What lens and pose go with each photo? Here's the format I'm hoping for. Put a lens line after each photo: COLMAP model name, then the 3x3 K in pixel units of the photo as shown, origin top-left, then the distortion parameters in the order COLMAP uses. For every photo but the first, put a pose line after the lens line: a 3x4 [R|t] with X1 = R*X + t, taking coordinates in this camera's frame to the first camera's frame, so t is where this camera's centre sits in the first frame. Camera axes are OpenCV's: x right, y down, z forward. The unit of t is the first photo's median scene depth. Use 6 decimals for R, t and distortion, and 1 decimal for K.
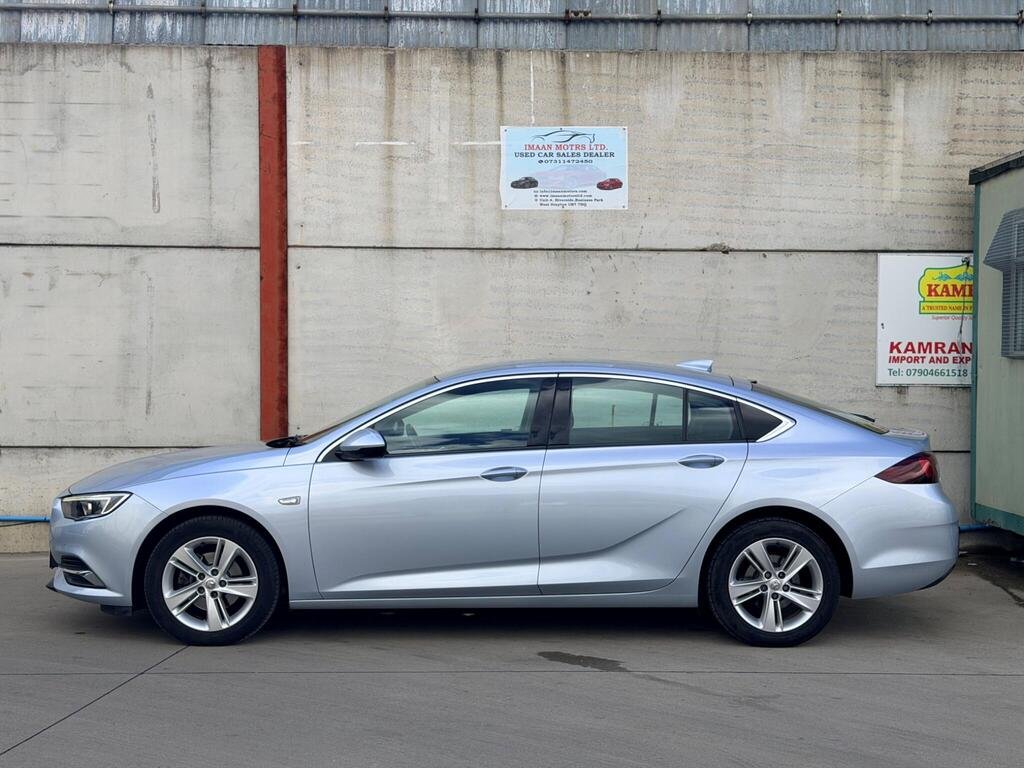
lens RADIAL K [[1435.2, 0, 509.6], [0, 1435.2, 393.2], [0, 0, 1]] dist [0.120311, 0.000000]
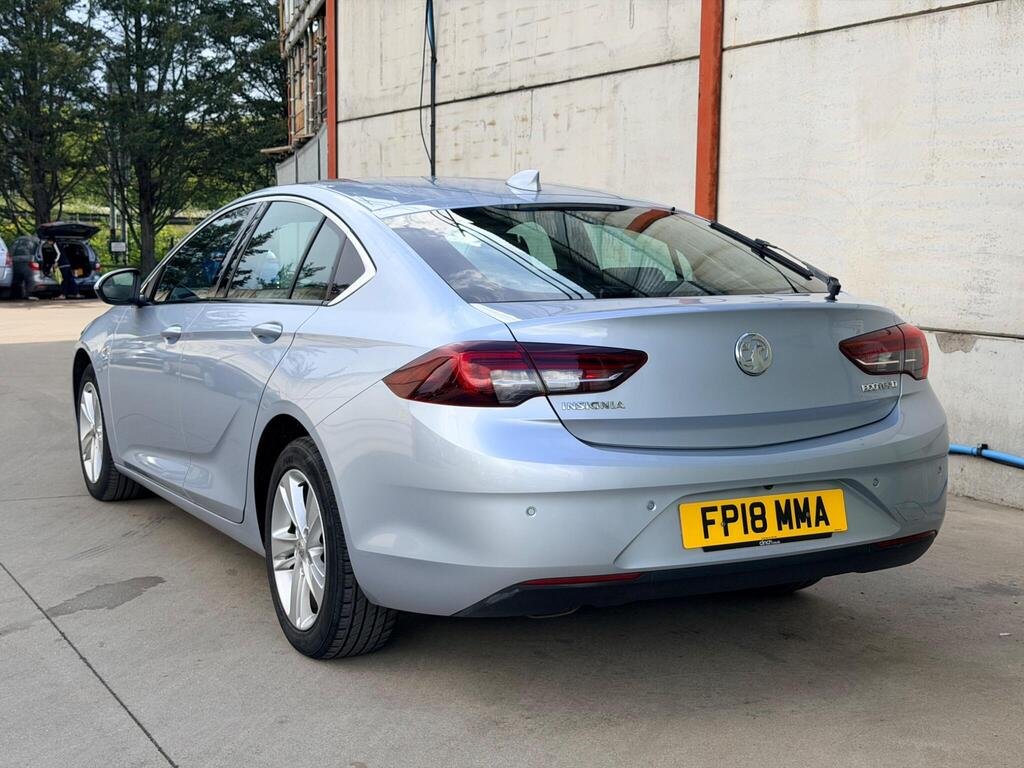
lens RADIAL K [[1435.2, 0, 504.7], [0, 1435.2, 390.7], [0, 0, 1]] dist [0.120311, 0.000000]
pose [[0.457893, 0.091926, -0.884242, 0.488205], [-0.018825, 0.995419, 0.093736, 0.008467], [0.888808, -0.026276, 0.457526, 0.539154]]
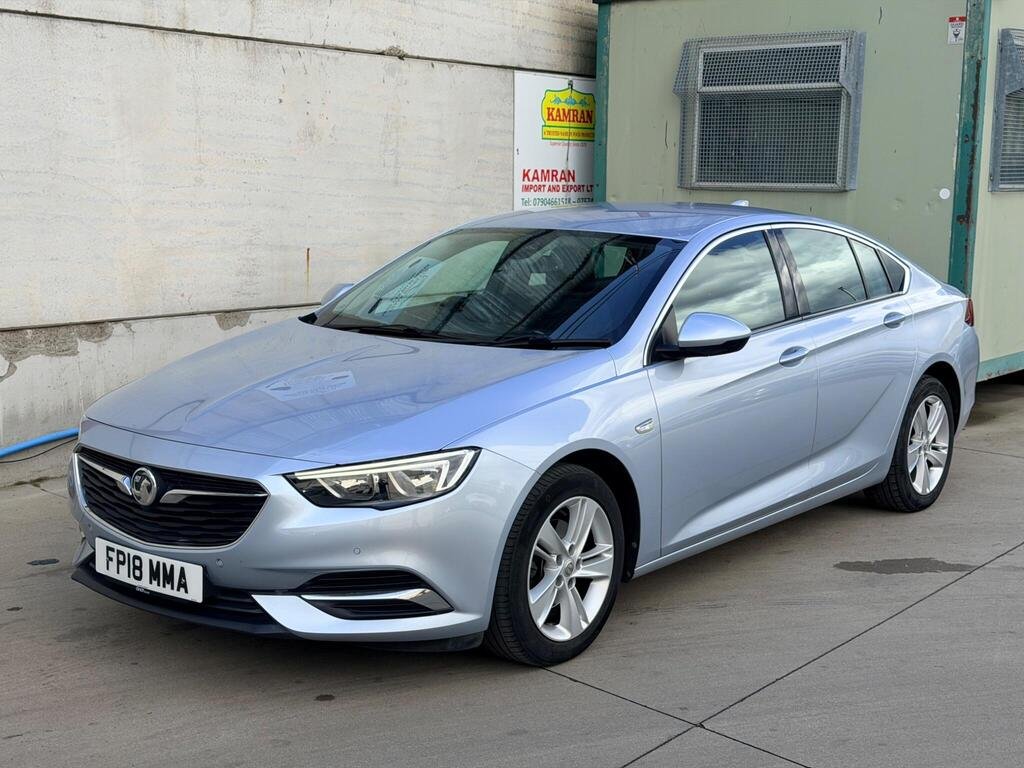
lens RADIAL K [[1435.2, 0, 507.2], [0, 1435.2, 395.6], [0, 0, 1]] dist [0.120311, 0.000000]
pose [[0.633128, -0.117676, 0.765050, -0.473252], [0.008285, 0.989350, 0.145321, -0.026031], [-0.774003, -0.085668, 0.627360, 0.415607]]
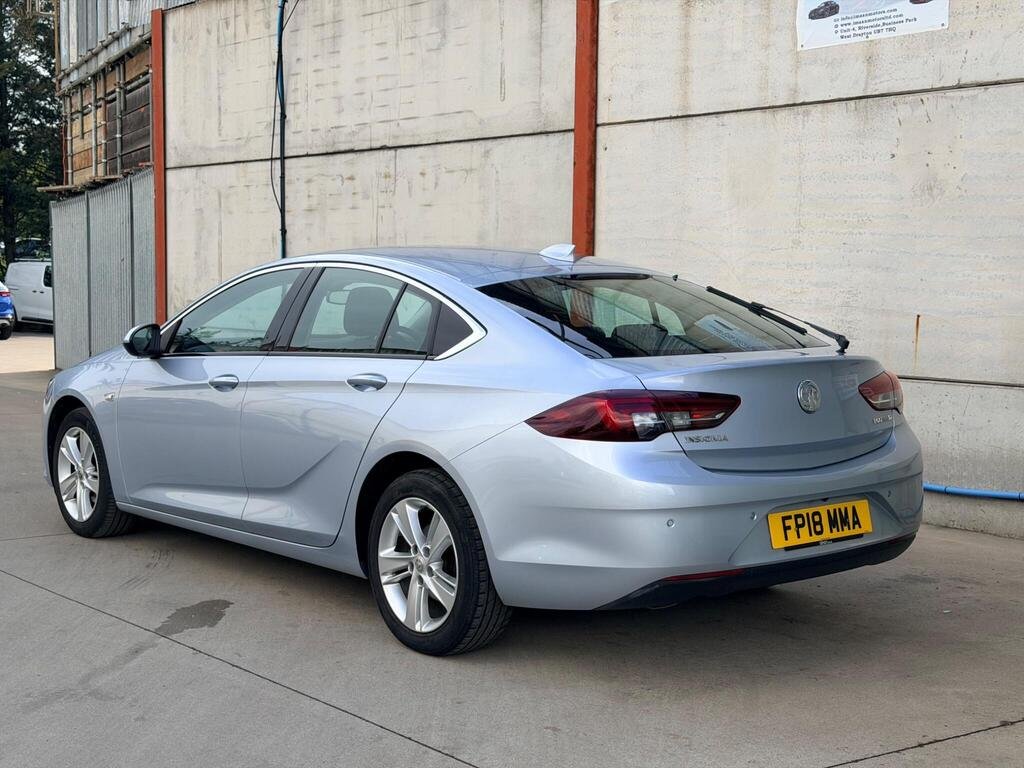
lens RADIAL K [[1435.2, 0, 503.4], [0, 1435.2, 388.5], [0, 0, 1]] dist [0.120311, 0.000000]
pose [[0.634683, 0.063499, -0.770159, 0.492837], [-0.019593, 0.997620, 0.066106, 0.000904], [0.772524, -0.026866, 0.634417, 0.395493]]
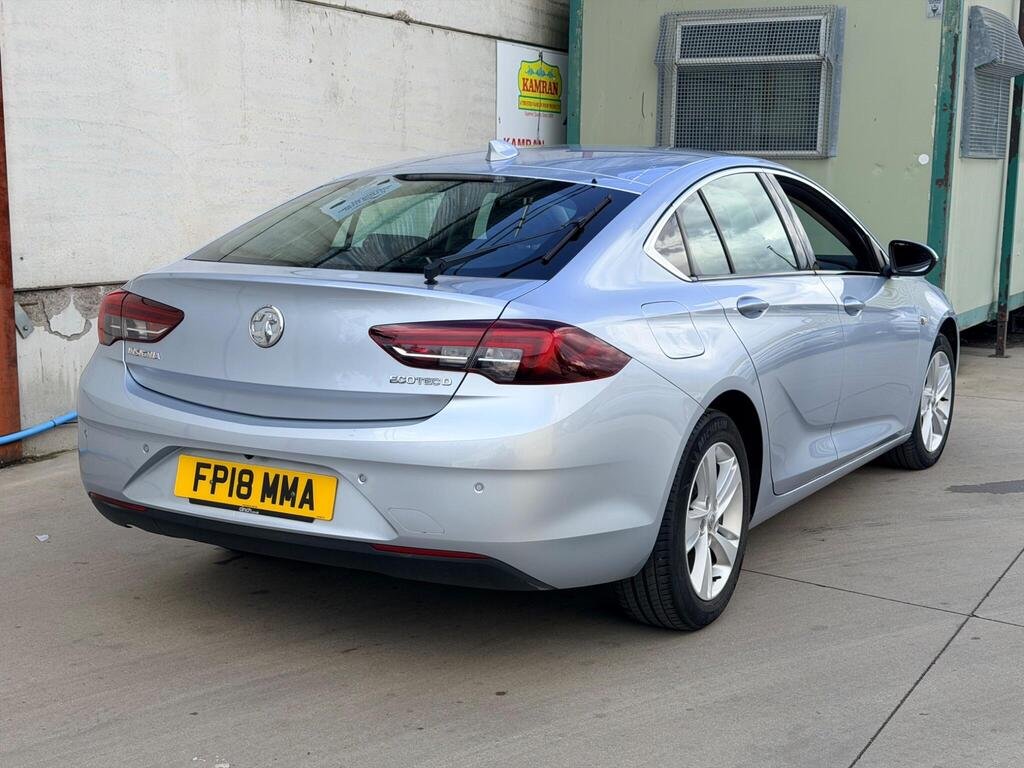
lens RADIAL K [[1435.2, 0, 509.9], [0, 1435.2, 384.3], [0, 0, 1]] dist [0.120311, 0.000000]
pose [[0.495541, -0.123690, 0.859733, -0.570192], [0.006523, 0.990311, 0.138716, -0.006305], [-0.868560, -0.063131, 0.491546, 0.525067]]
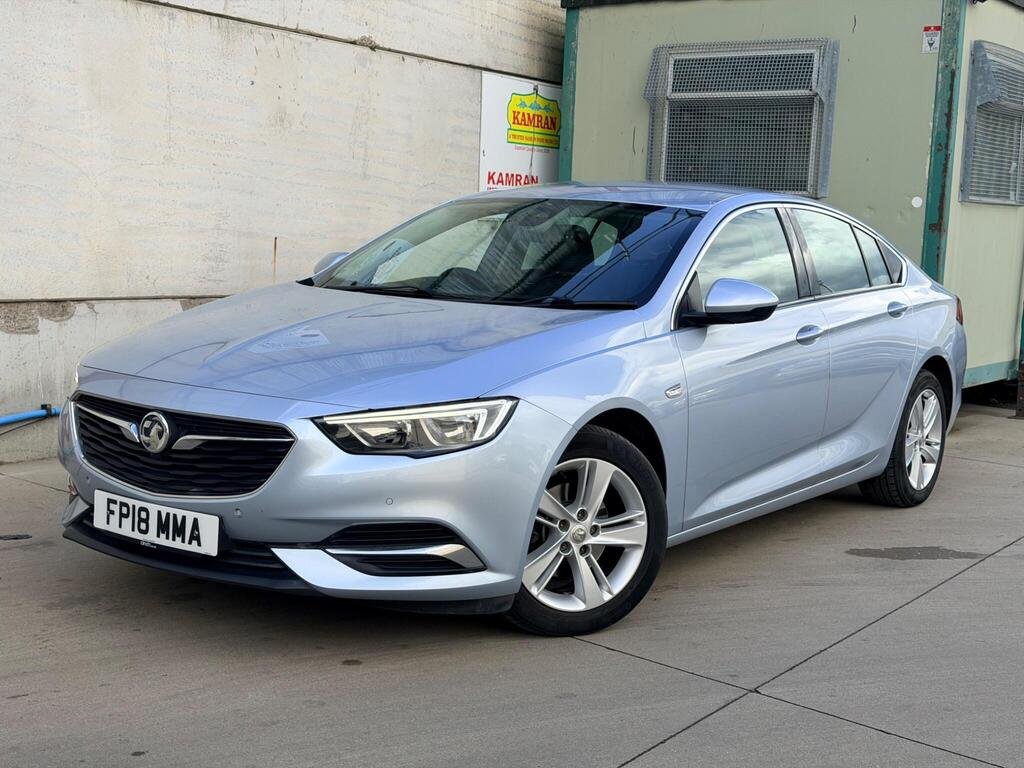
lens RADIAL K [[1435.2, 0, 509.5], [0, 1435.2, 388.3], [0, 0, 1]] dist [0.120311, 0.000000]
pose [[0.579824, -0.075859, 0.811202, -0.481934], [-0.018697, 0.994155, 0.106332, 0.004017], [-0.814527, -0.076821, 0.575017, 0.456855]]
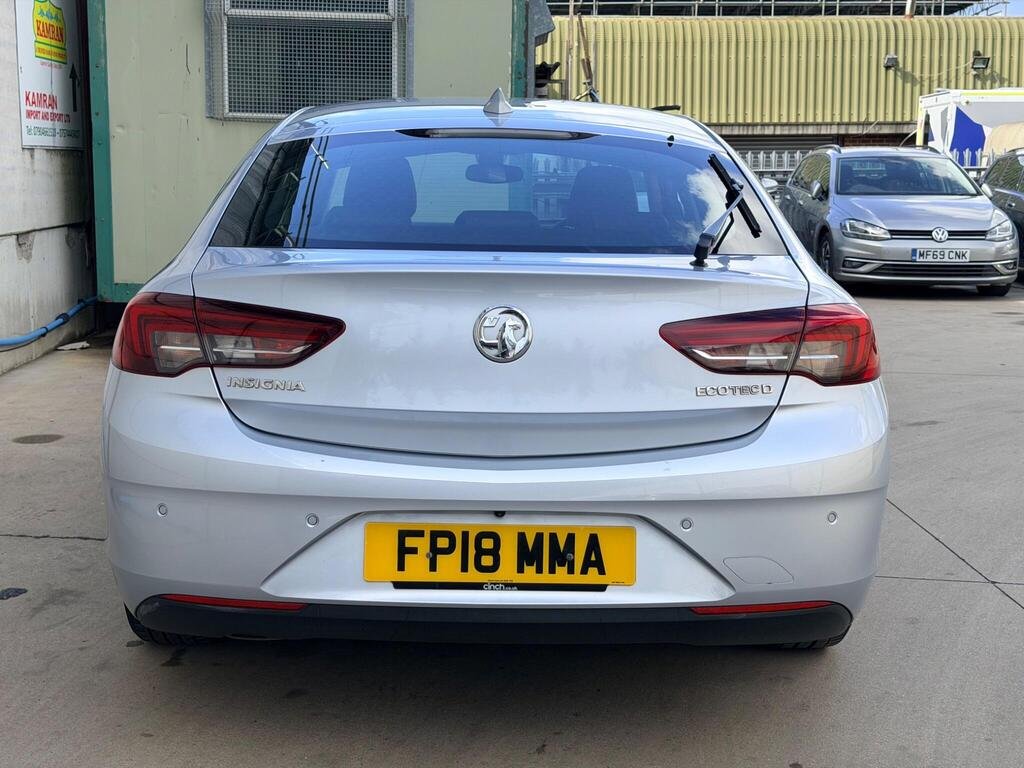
lens RADIAL K [[1435.2, 0, 513.1], [0, 1435.2, 371.0], [0, 0, 1]] dist [0.120311, 0.000000]
pose [[-0.012196, -0.152050, 0.988298, -0.550334], [0.005459, 0.988346, 0.152125, -0.004371], [-0.999911, 0.007250, -0.011224, 0.749615]]
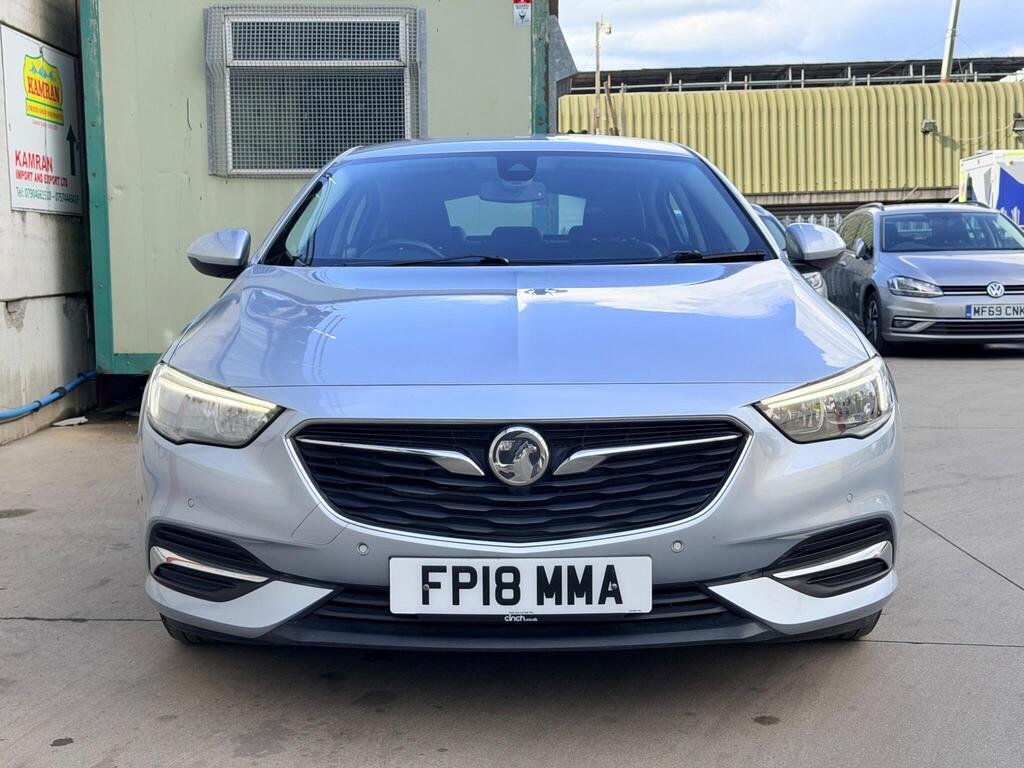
lens RADIAL K [[1435.2, 0, 508.4], [0, 1435.2, 384.9], [0, 0, 1]] dist [0.120311, 0.000000]
pose [[0.014108, -0.099605, 0.994927, -0.489138], [0.032905, 0.994533, 0.099099, 0.018376], [-0.999359, 0.031340, 0.017308, 0.743658]]
